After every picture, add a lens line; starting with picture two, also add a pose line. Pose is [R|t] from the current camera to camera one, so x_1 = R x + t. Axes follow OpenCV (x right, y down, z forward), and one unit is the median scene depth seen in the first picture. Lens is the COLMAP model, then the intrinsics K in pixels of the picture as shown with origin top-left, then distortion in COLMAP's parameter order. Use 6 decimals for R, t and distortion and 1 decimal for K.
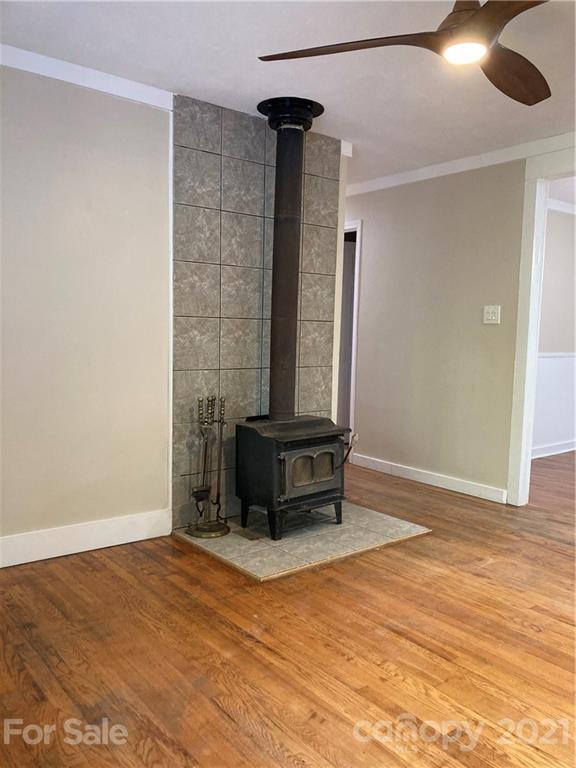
lens RADIAL K [[636.5, 0, 295.4], [0, 636.5, 383.3], [0, 0, 1]] dist [0.012288, -0.022973]
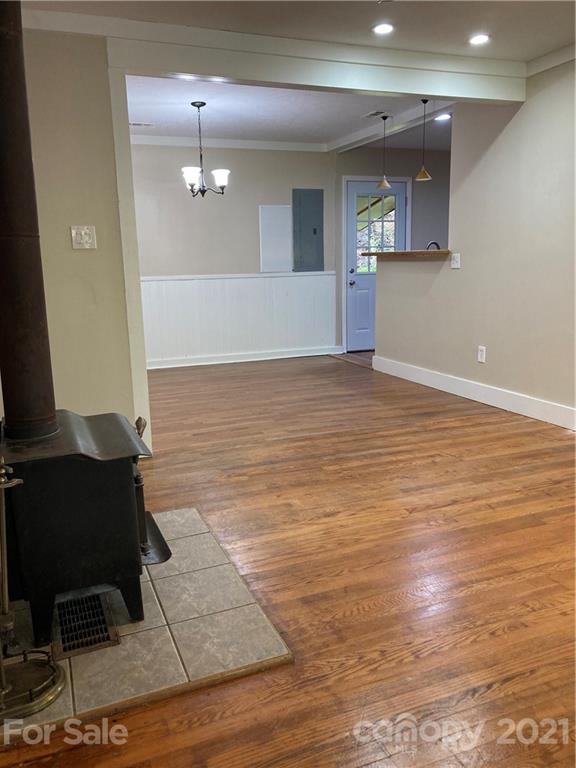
lens RADIAL K [[636.5, 0, 285.9], [0, 636.5, 387.0], [0, 0, 1]] dist [0.012288, -0.022973]
pose [[0.283230, -0.222554, 0.932872, -0.619895], [0.113910, 0.973623, 0.197691, -0.084905], [-0.952263, 0.050271, 0.301111, 0.835567]]
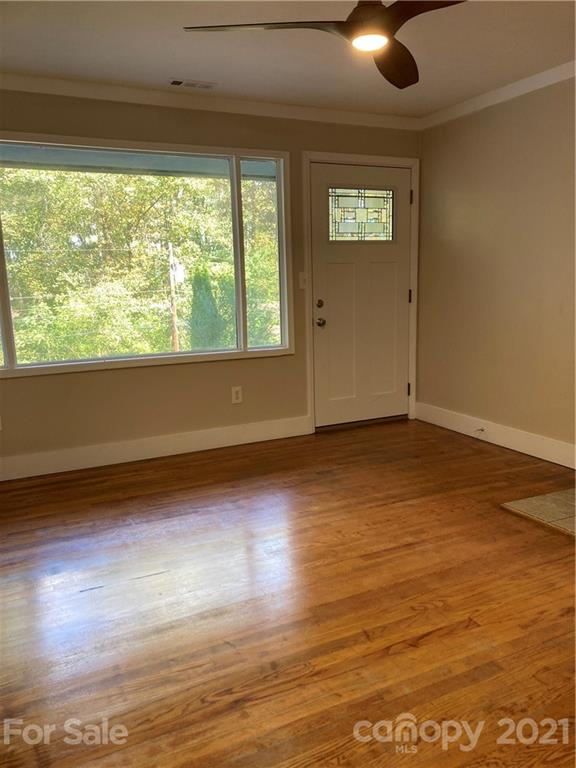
lens RADIAL K [[636.5, 0, 294.9], [0, 636.5, 383.4], [0, 0, 1]] dist [0.012288, -0.022973]
pose [[-0.203807, 0.147843, -0.967784, 1.131055], [-0.074076, 0.983369, 0.165823, -0.066593], [0.976205, 0.105485, -0.189466, 0.869455]]
